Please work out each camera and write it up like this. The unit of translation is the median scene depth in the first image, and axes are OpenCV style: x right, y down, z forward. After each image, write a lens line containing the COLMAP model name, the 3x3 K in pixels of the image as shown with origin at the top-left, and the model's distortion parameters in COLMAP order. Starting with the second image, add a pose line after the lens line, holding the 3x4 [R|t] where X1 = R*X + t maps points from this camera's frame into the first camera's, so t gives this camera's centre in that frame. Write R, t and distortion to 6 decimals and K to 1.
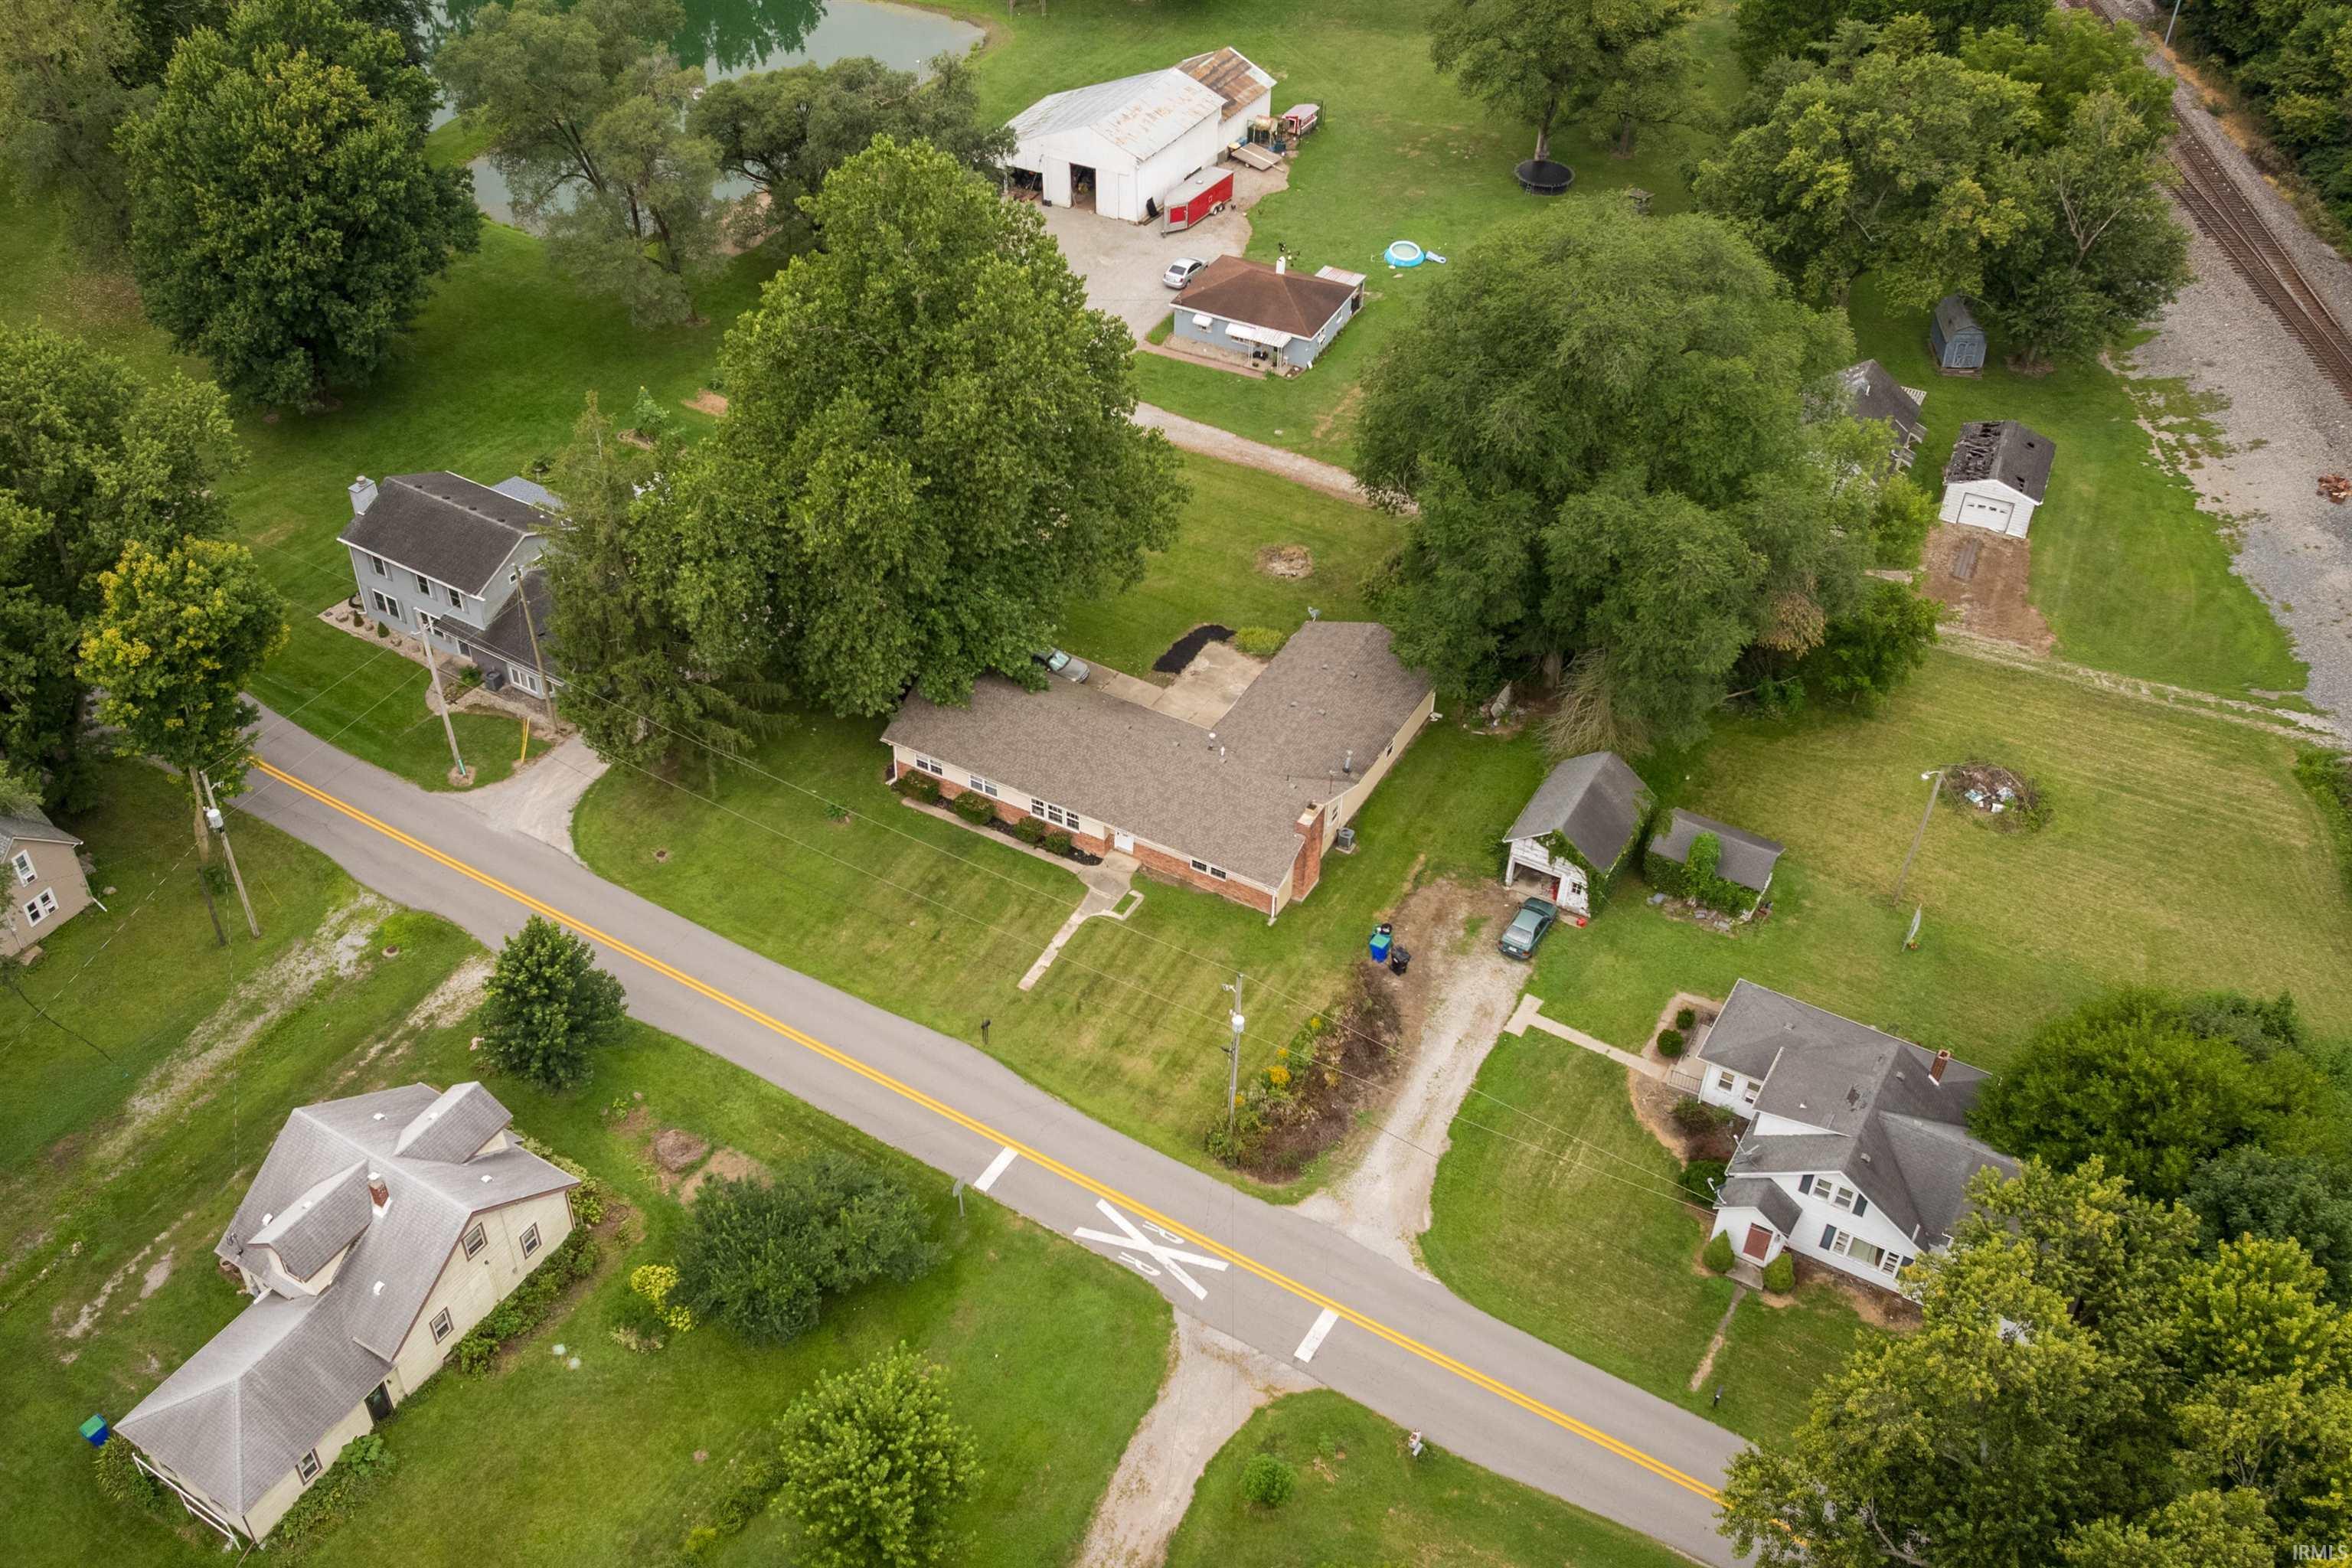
lens RADIAL K [[2164.9, 0, 1059.1], [0, 2164.9, 782.0], [0, 0, 1]] dist [-0.010645, -0.031854]
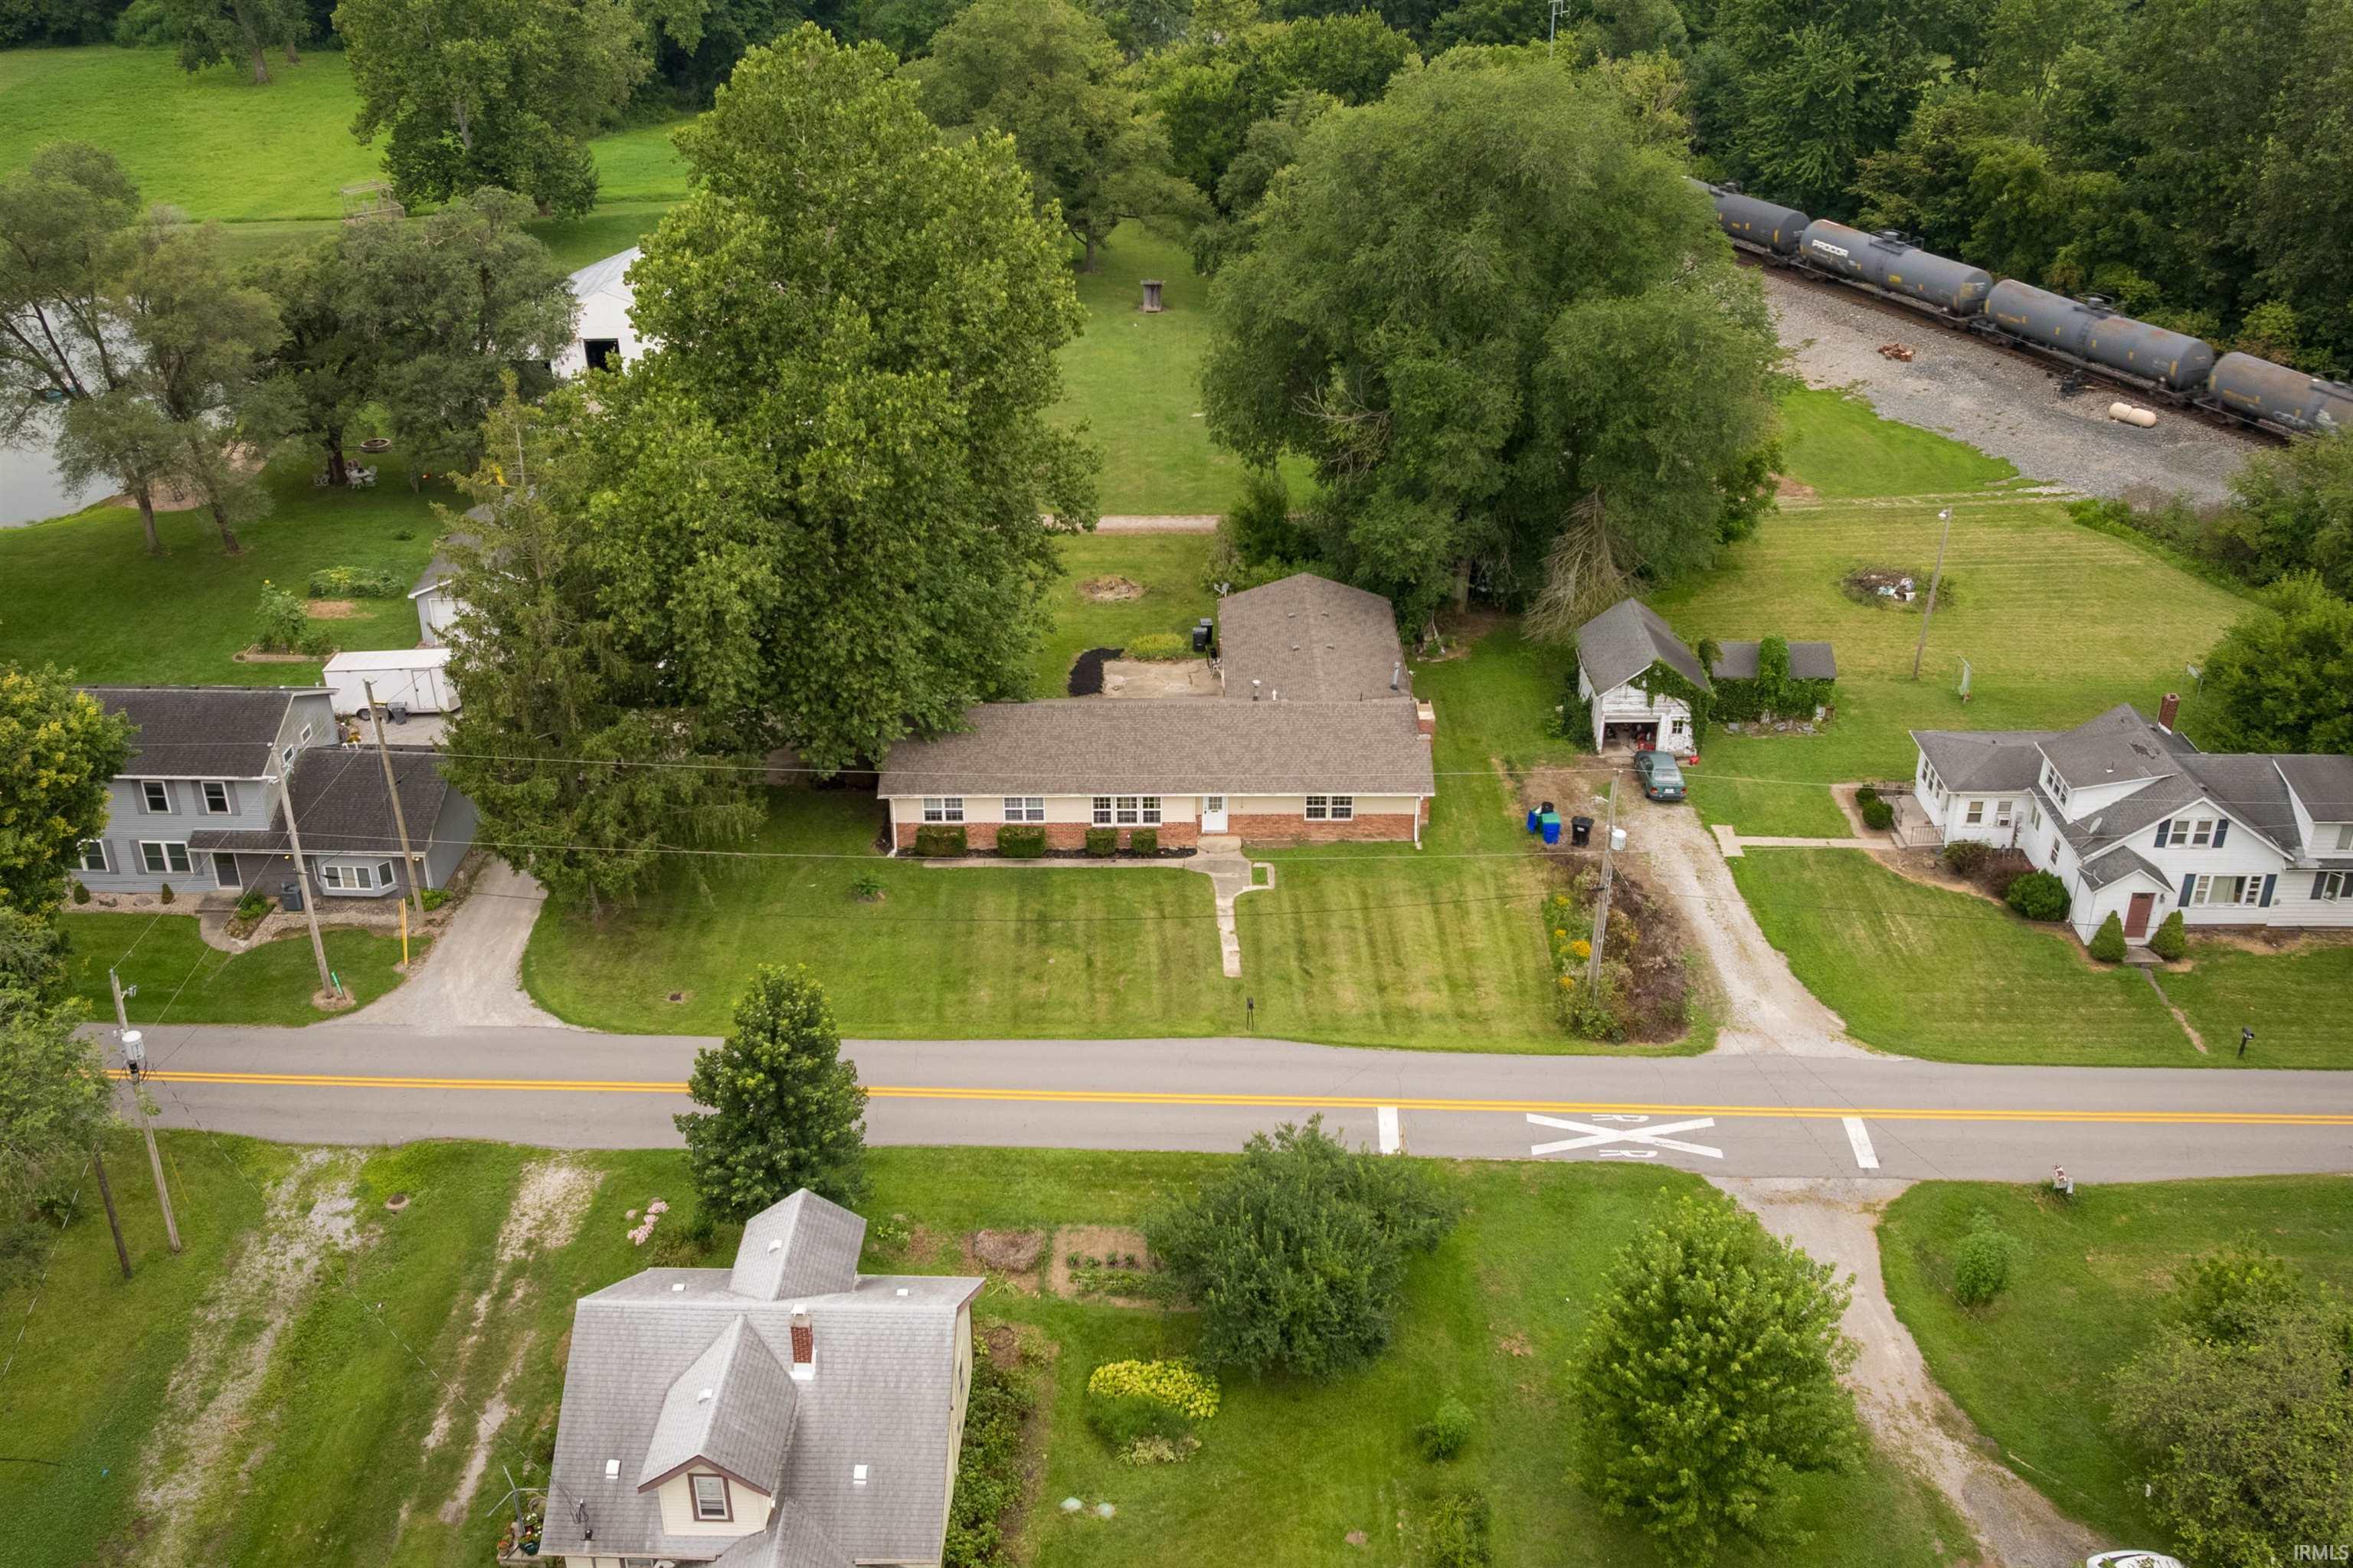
lens RADIAL K [[2219.1, 0, 1128.9], [0, 2219.1, 744.1], [0, 0, 1]] dist [-0.015000, -0.020964]
pose [[0.864569, -0.227025, 0.448307, -0.396075], [0.324911, 0.933111, -0.154065, 0.128099], [-0.383344, 0.278860, 0.880502, 0.264436]]
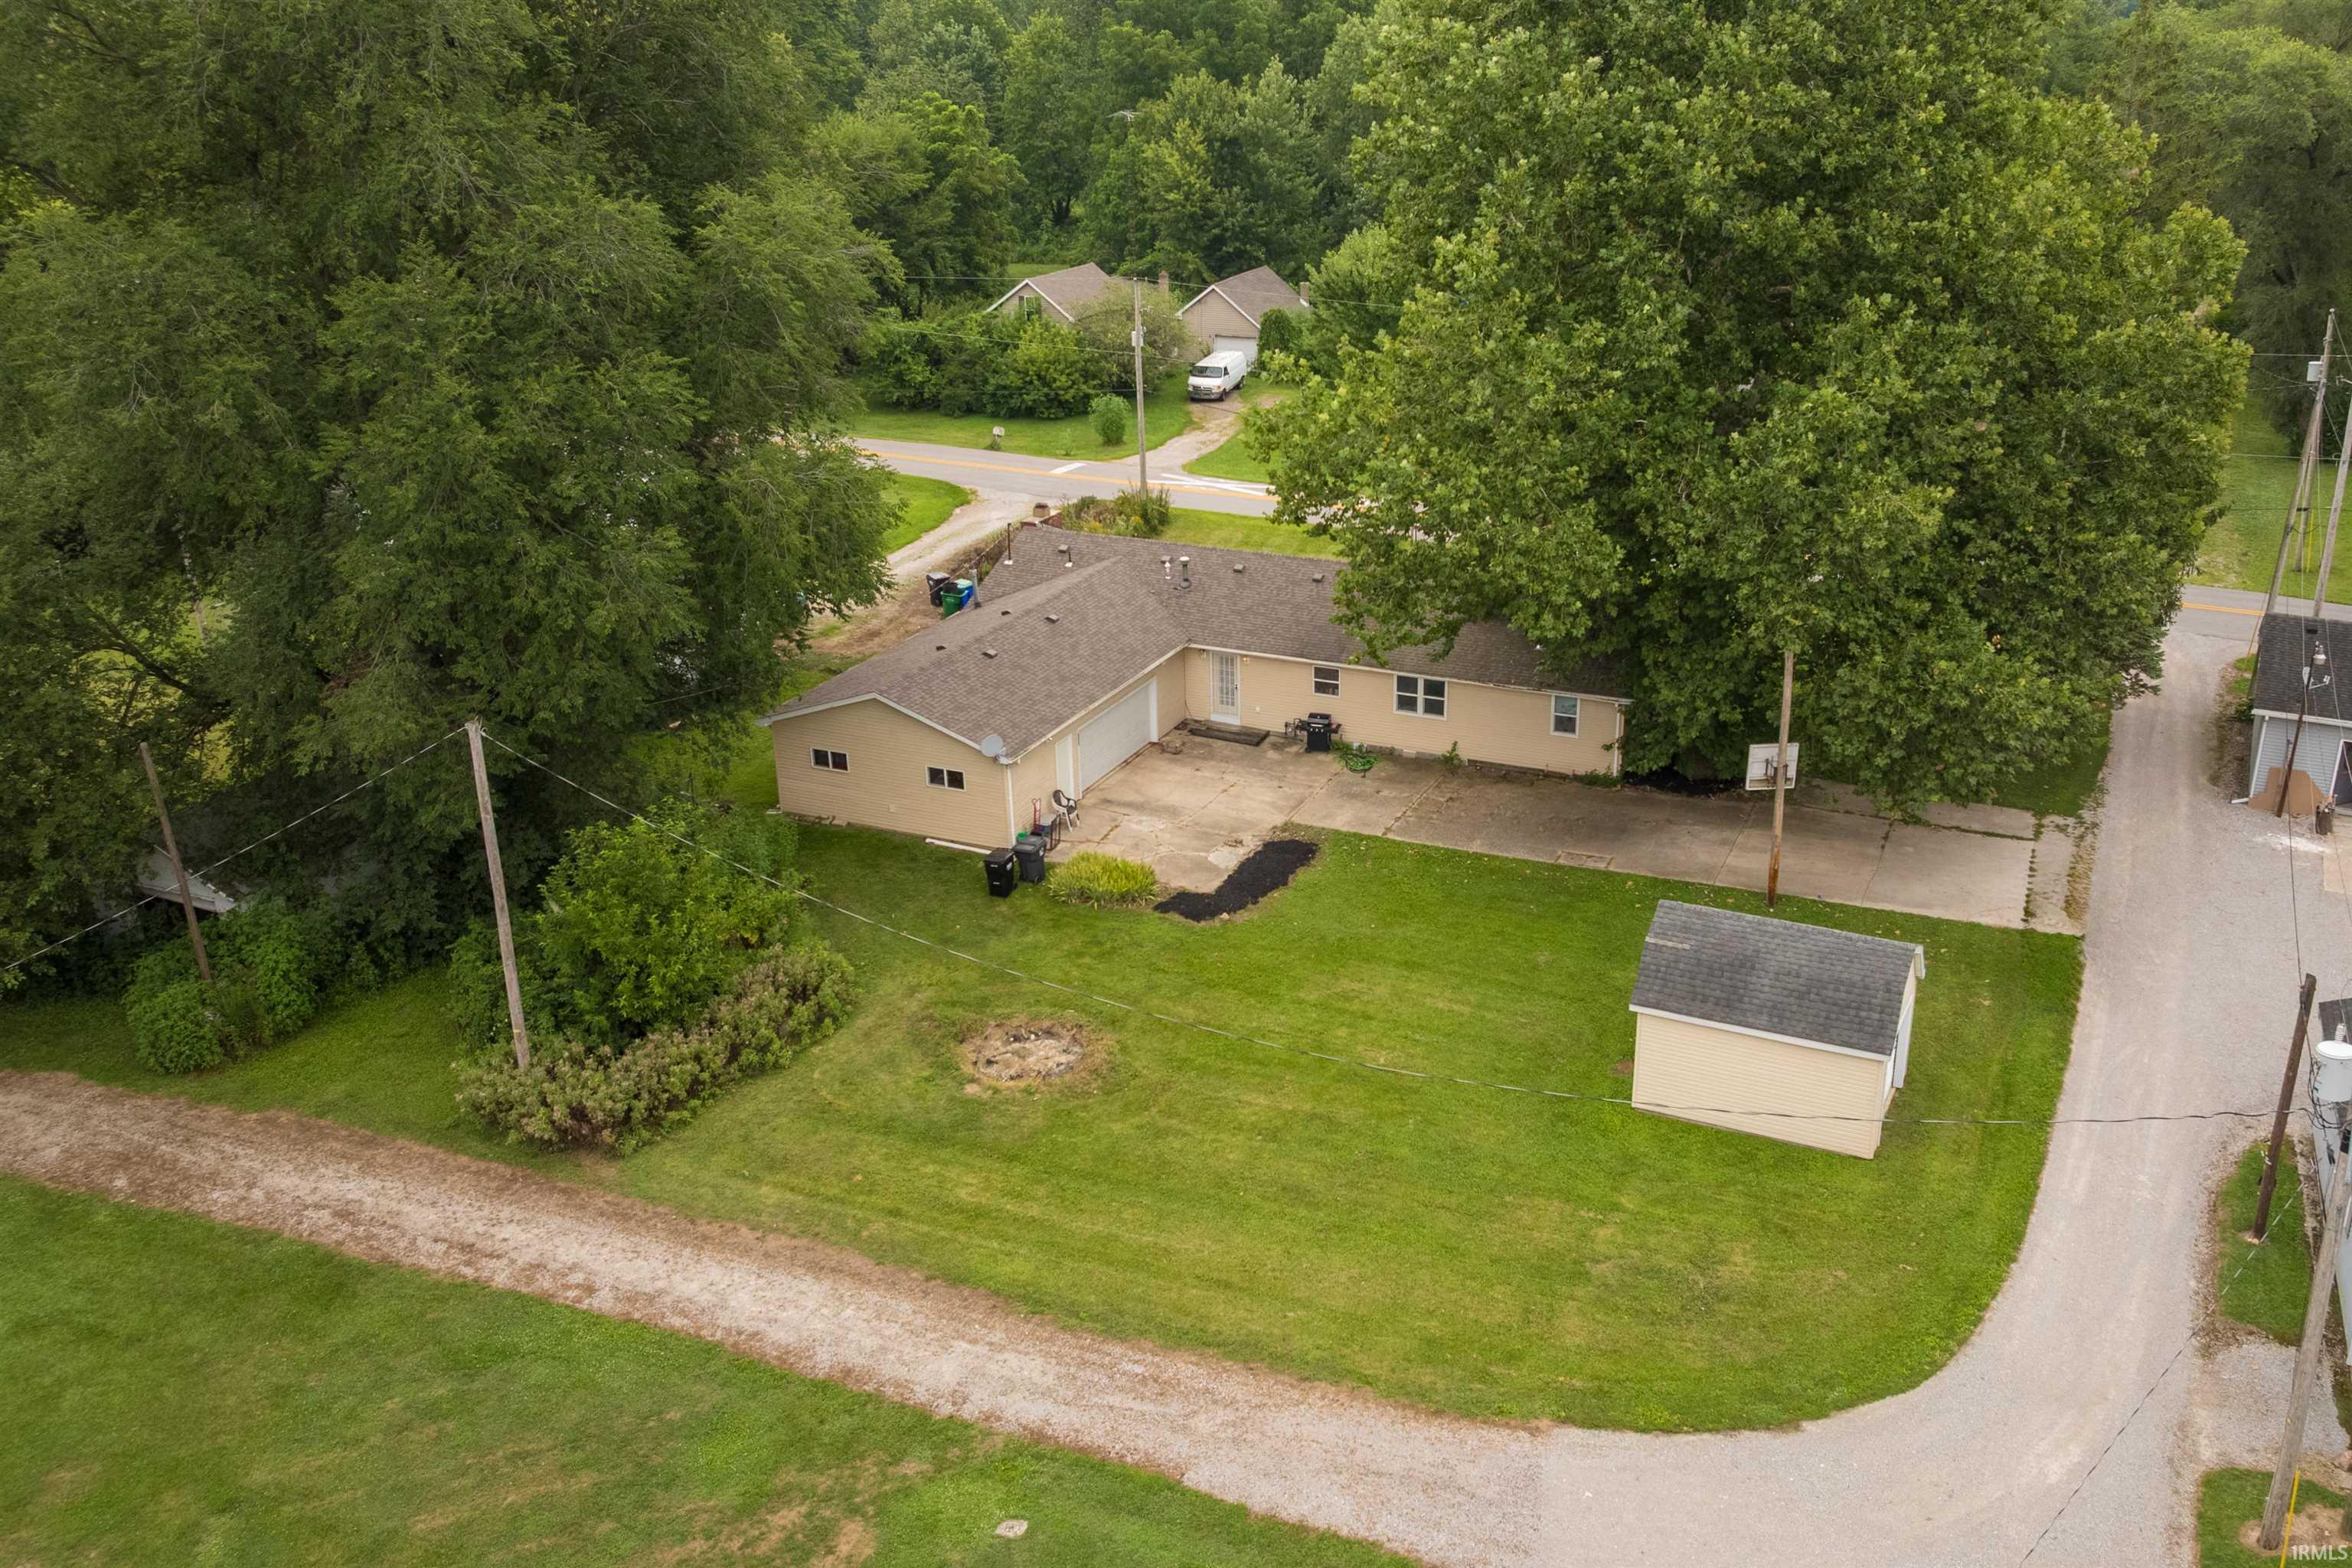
lens RADIAL K [[2038.6, 0, 1331.7], [0, 2038.6, 829.6], [0, 0, 1]] dist [-0.023201, -0.013226]
pose [[-0.986715, 0.065274, -0.148772, 0.130781], [-0.102481, 0.460489, 0.881730, -0.557850], [0.126062, 0.885262, -0.447682, 1.430572]]
